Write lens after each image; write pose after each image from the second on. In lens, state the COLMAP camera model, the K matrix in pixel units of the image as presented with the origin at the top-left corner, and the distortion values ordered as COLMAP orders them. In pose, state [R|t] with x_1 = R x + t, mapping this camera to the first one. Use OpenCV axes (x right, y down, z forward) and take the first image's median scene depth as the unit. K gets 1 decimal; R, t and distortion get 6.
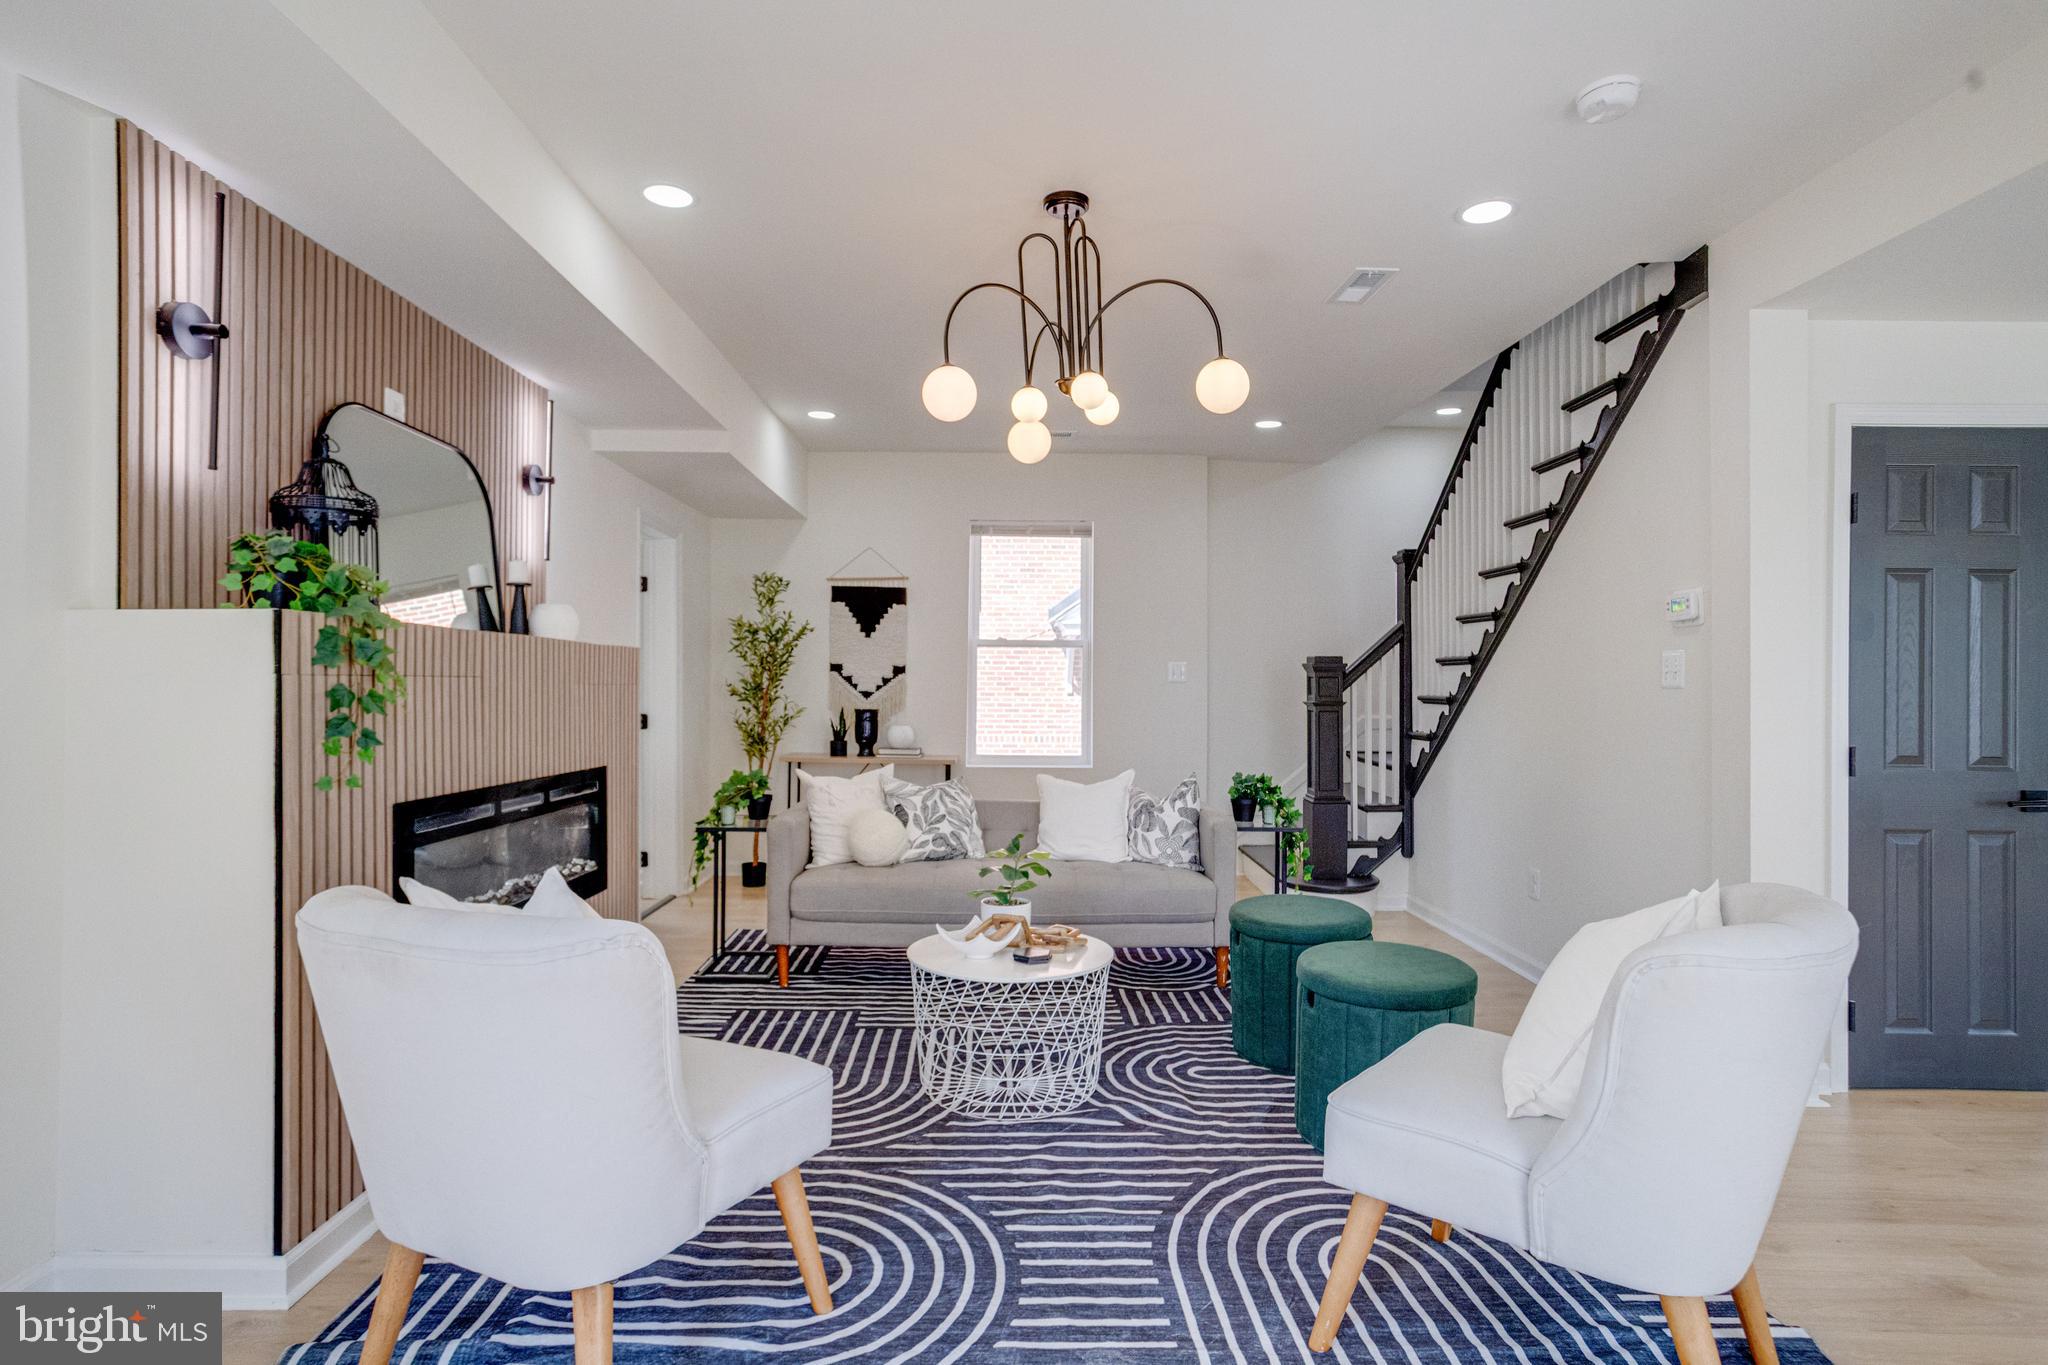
lens RADIAL K [[1015.9, 0, 1001.4], [0, 1015.9, 677.6], [0, 0, 1]] dist [-0.034454, 0.024551]
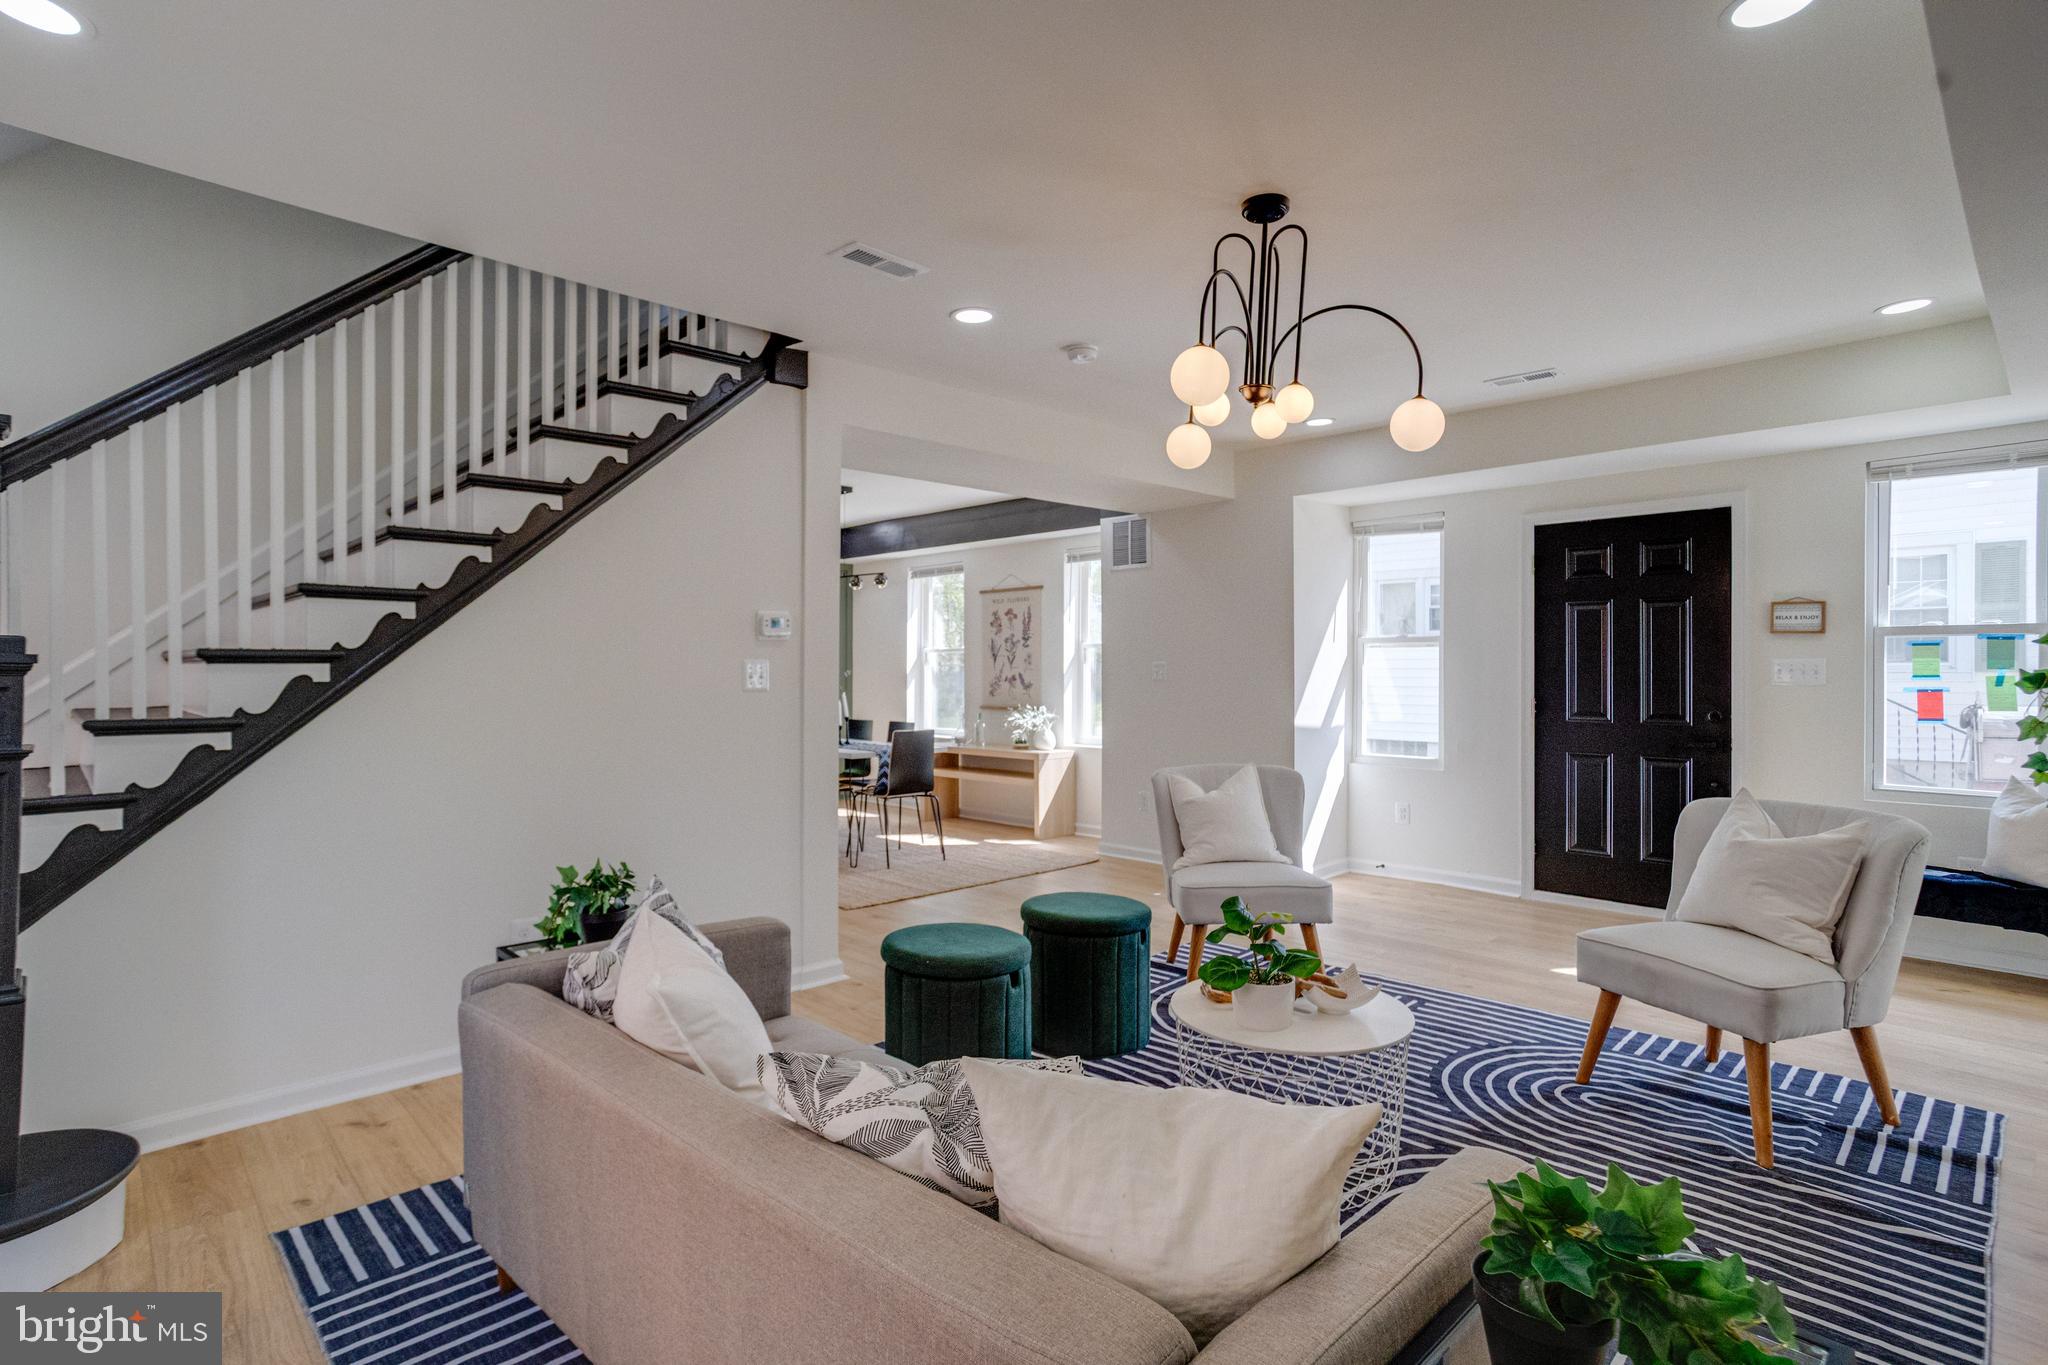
lens RADIAL K [[1015.9, 0, 1011.7], [0, 1015.9, 668.7], [0, 0, 1]] dist [-0.034454, 0.024551]
pose [[-0.699286, -0.008085, 0.714796, -0.308598], [-0.008300, 0.999960, 0.003191, -0.016388], [-0.714794, -0.003701, -0.699326, 1.237189]]
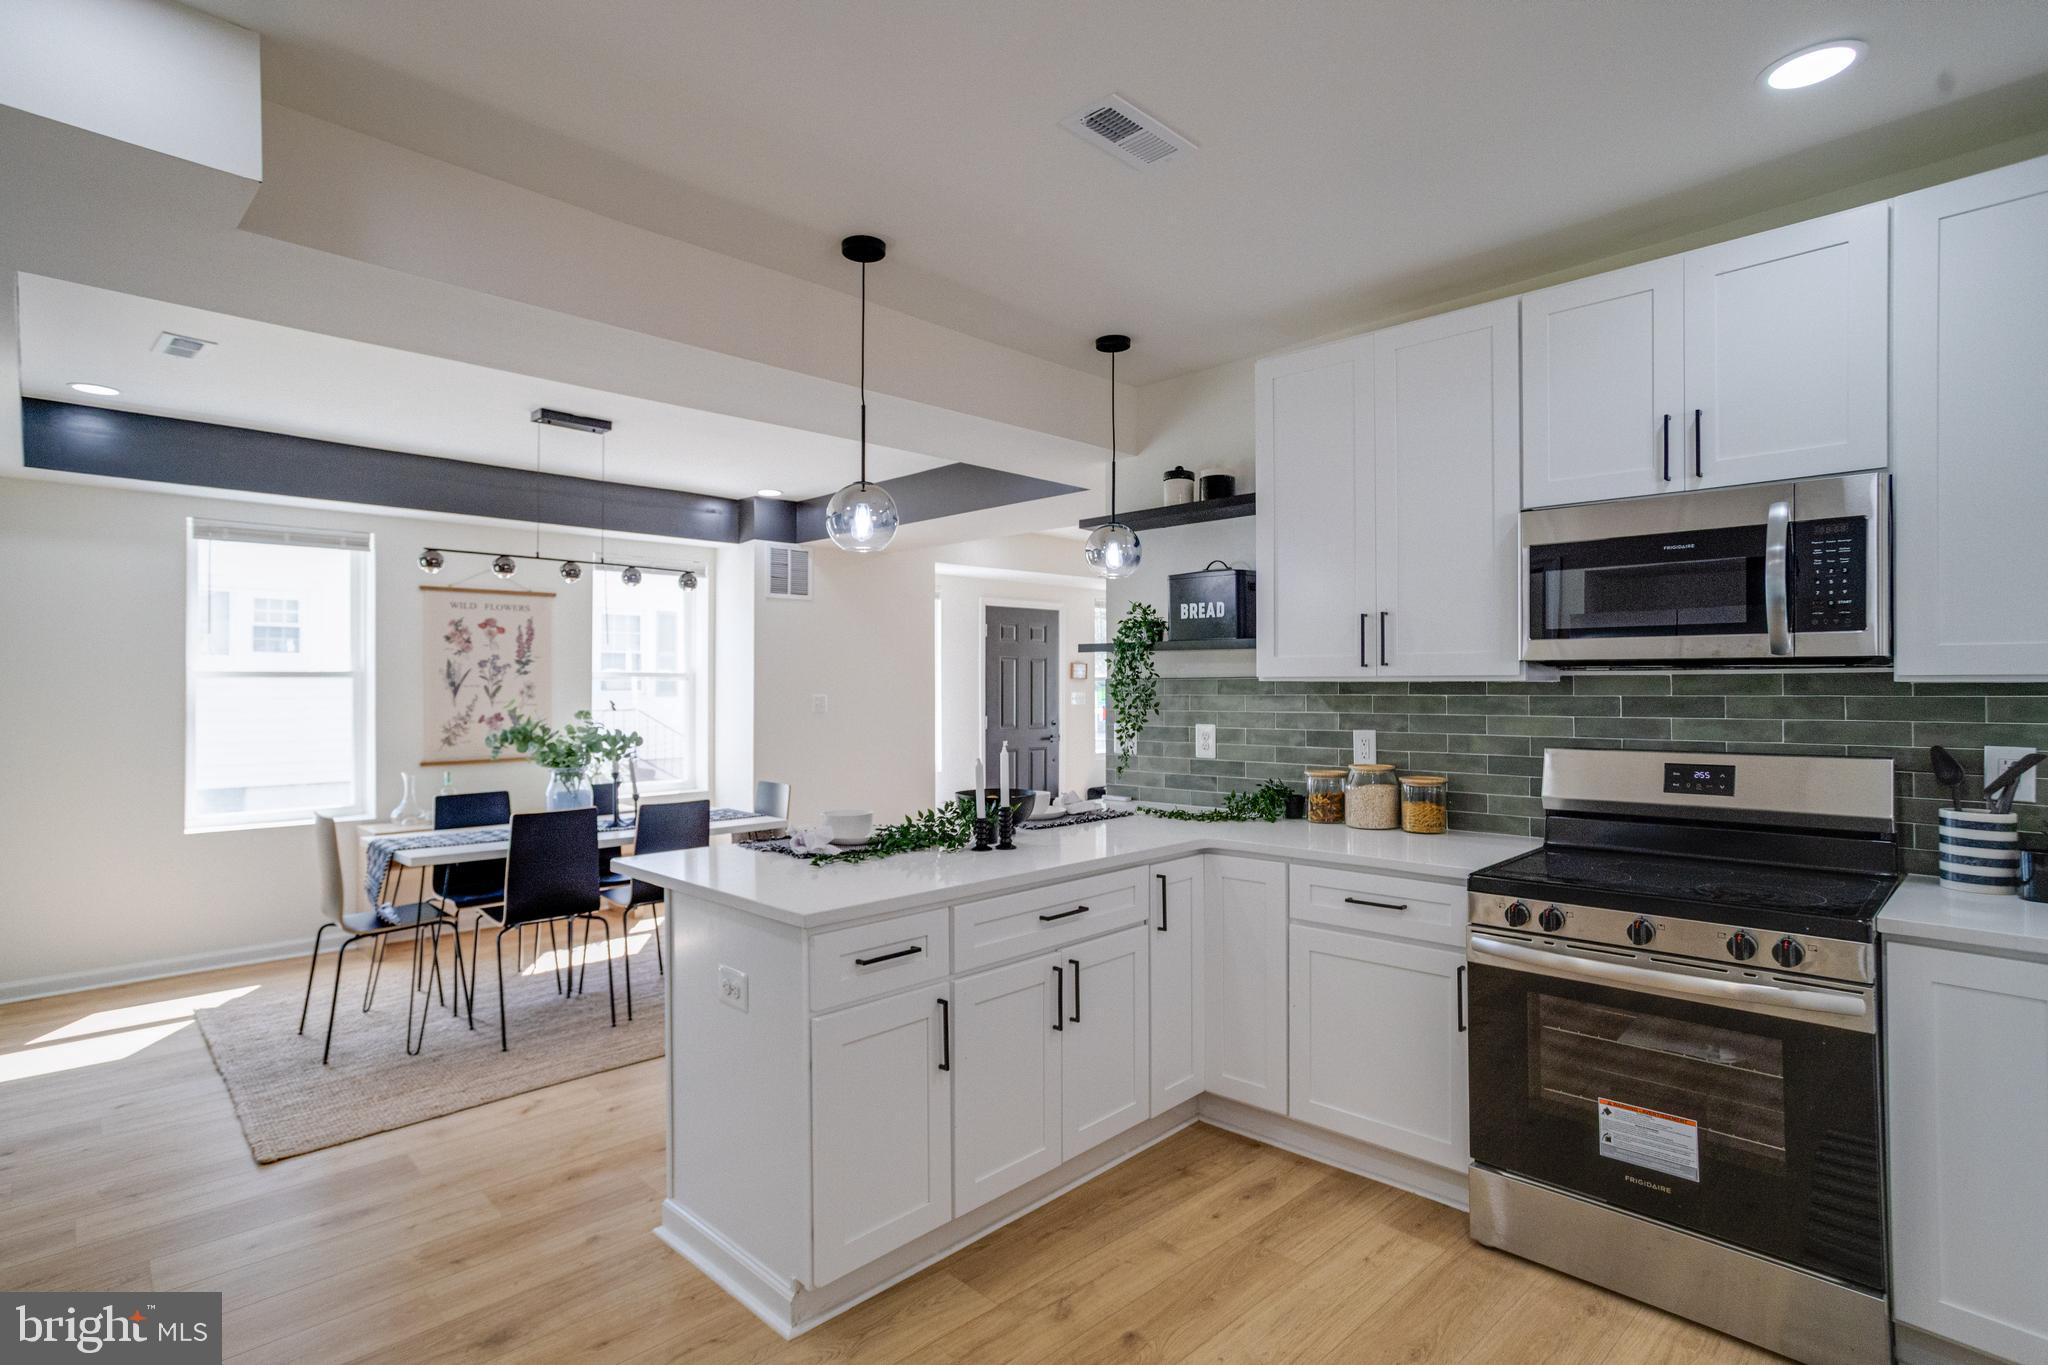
lens RADIAL K [[1015.9, 0, 1012.5], [0, 1015.9, 671.0], [0, 0, 1]] dist [-0.034454, 0.024551]
pose [[-0.703116, -0.017392, -0.710862, 1.523852], [0.002861, 0.999624, -0.027286, -0.016028], [0.711069, -0.021219, -0.702802, 1.319167]]
